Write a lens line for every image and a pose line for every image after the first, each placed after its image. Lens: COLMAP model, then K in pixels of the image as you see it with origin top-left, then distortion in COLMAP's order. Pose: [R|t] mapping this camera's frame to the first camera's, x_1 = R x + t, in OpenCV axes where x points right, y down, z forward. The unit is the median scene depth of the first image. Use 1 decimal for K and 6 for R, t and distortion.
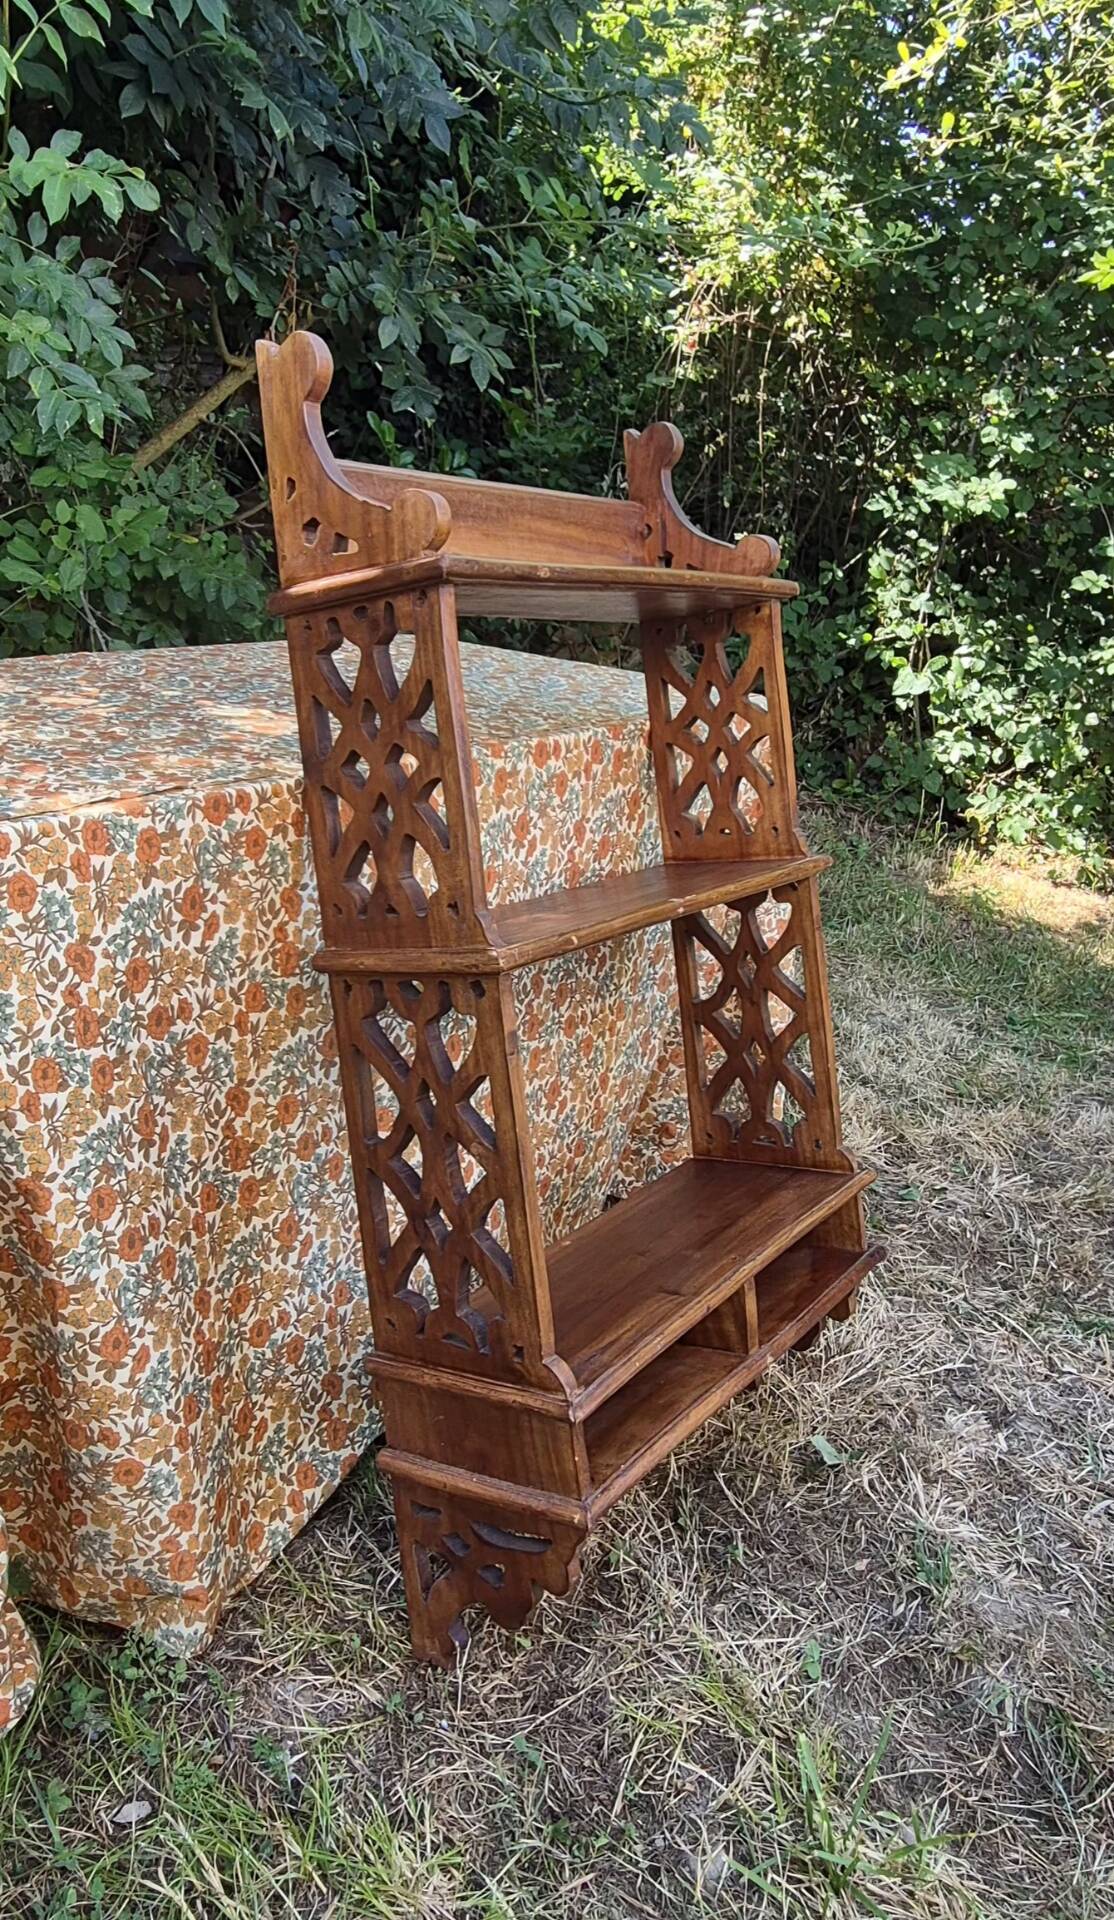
lens RADIAL K [[1374.3, 0, 558.4], [0, 1374.3, 907.0], [0, 0, 1]] dist [-0.001085, -0.005334]
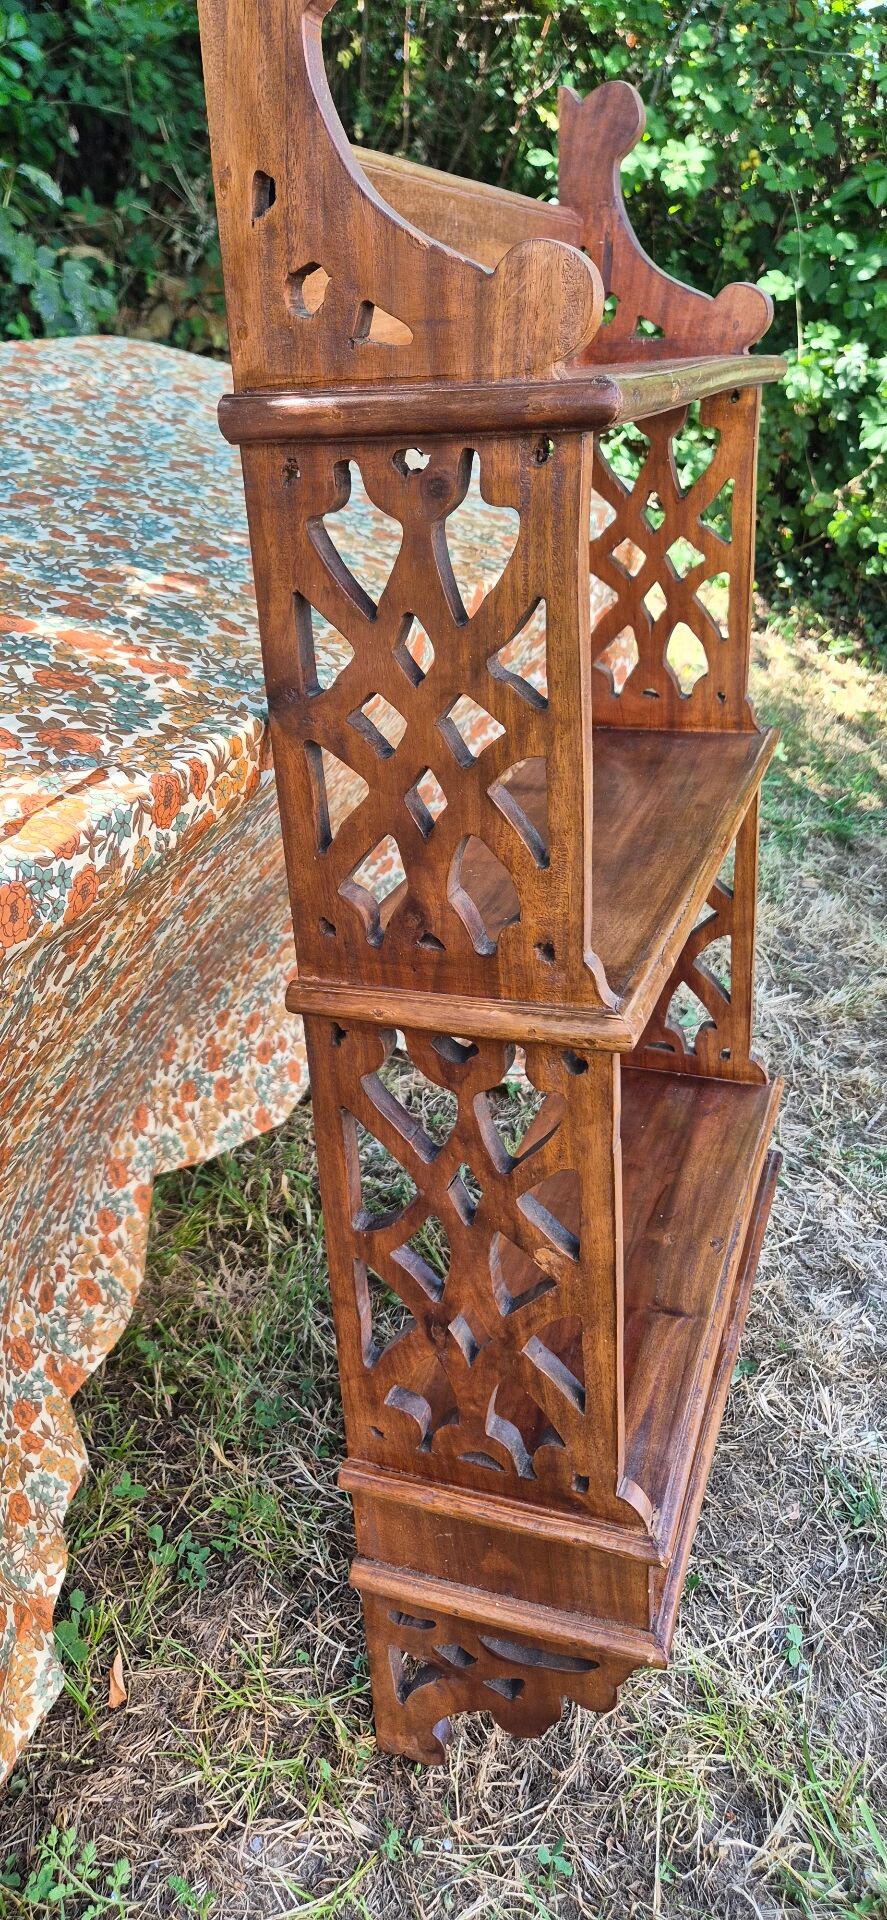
lens RADIAL K [[1285.2, 0, 466.8], [0, 1285.2, 951.4], [0, 0, 1]] dist [0.088091, -0.089054]
pose [[0.960131, -0.053710, 0.274342, -0.262995], [-0.026548, 0.959416, 0.280743, -0.159470], [-0.278287, -0.276833, 0.919739, 0.404540]]
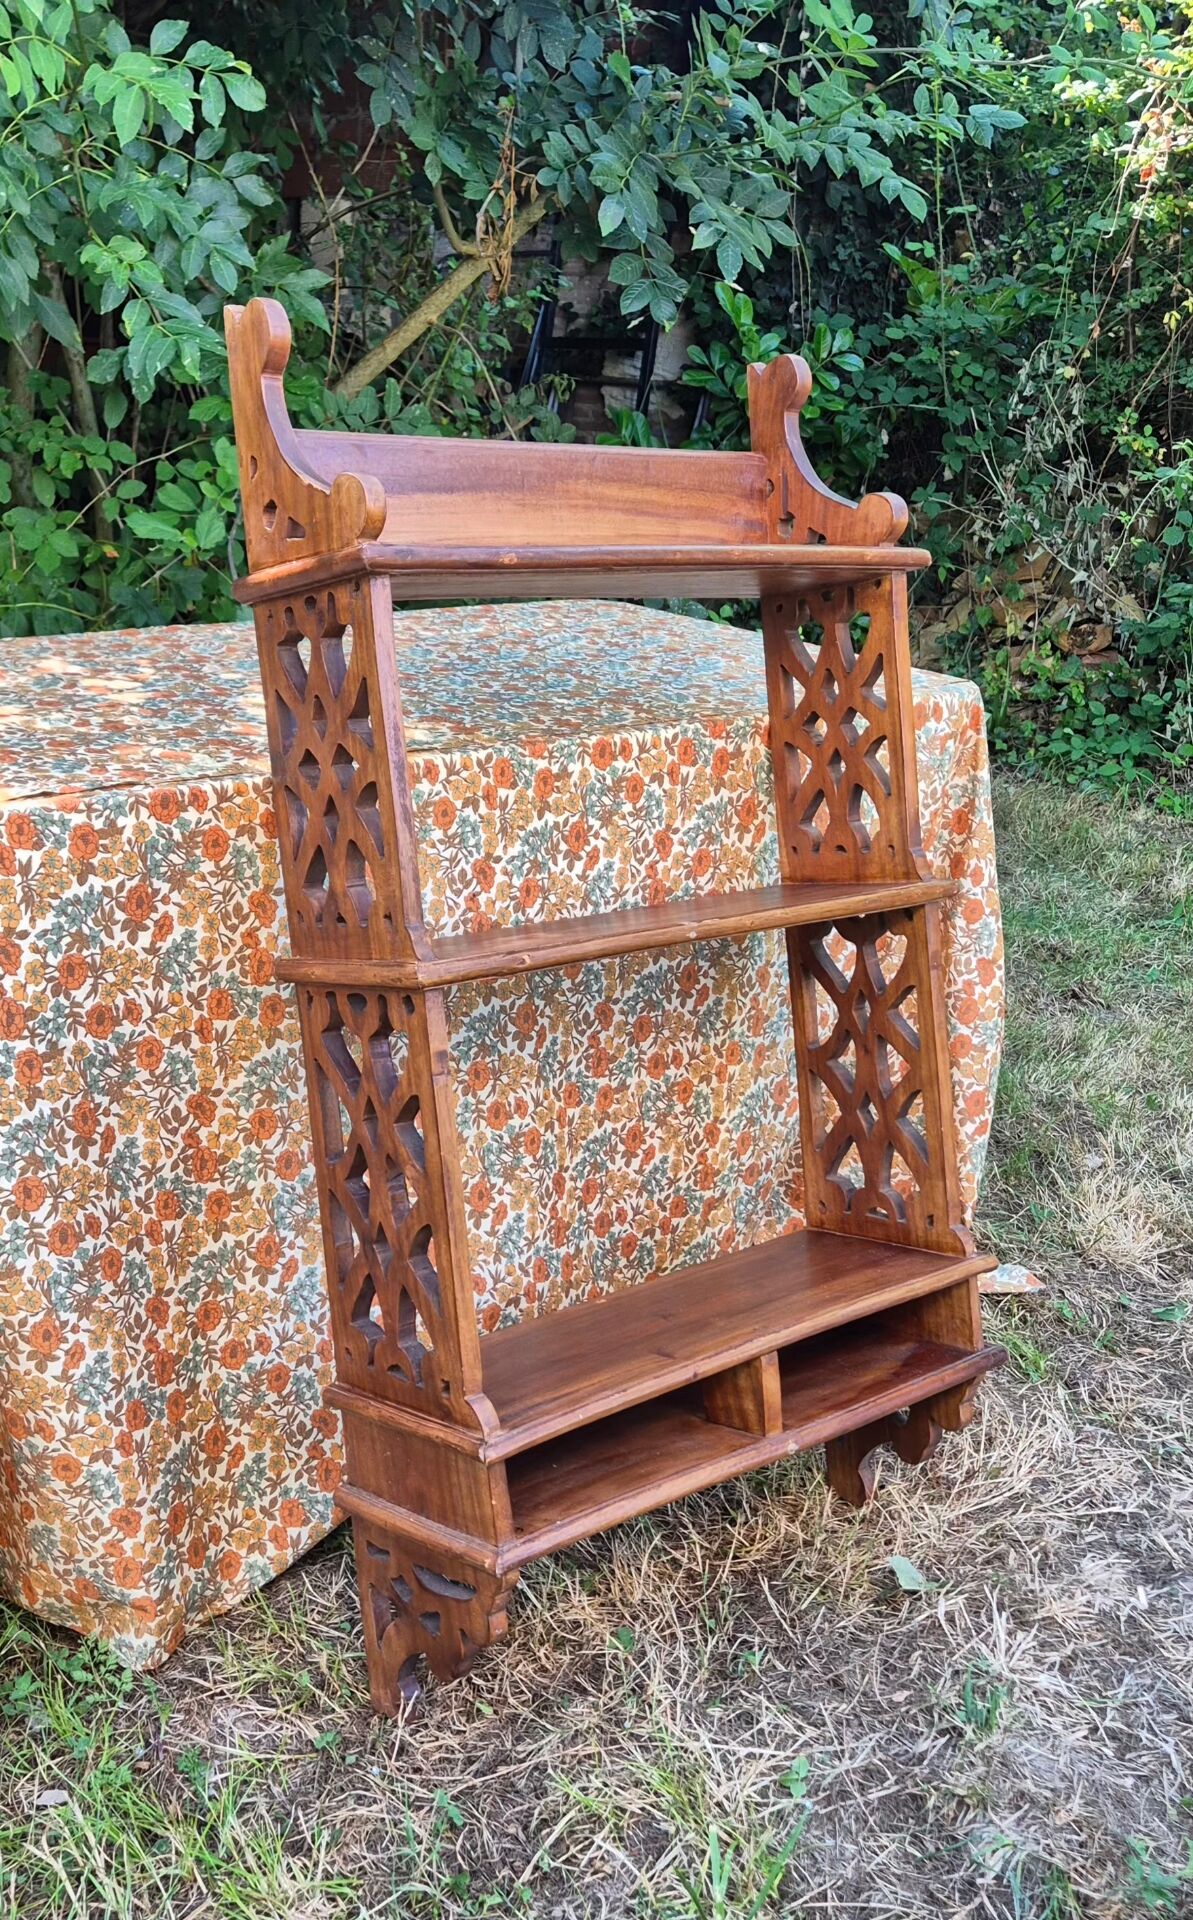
lens RADIAL K [[1856.4, 0, 654.9], [0, 1856.4, 1046.0], [0, 0, 1]] dist [0.086219, -0.101653]
pose [[0.972318, 0.057825, -0.226393, 0.373639], [-0.044587, 0.997007, 0.063159, -0.001314], [0.229367, -0.051317, 0.971986, -0.204736]]
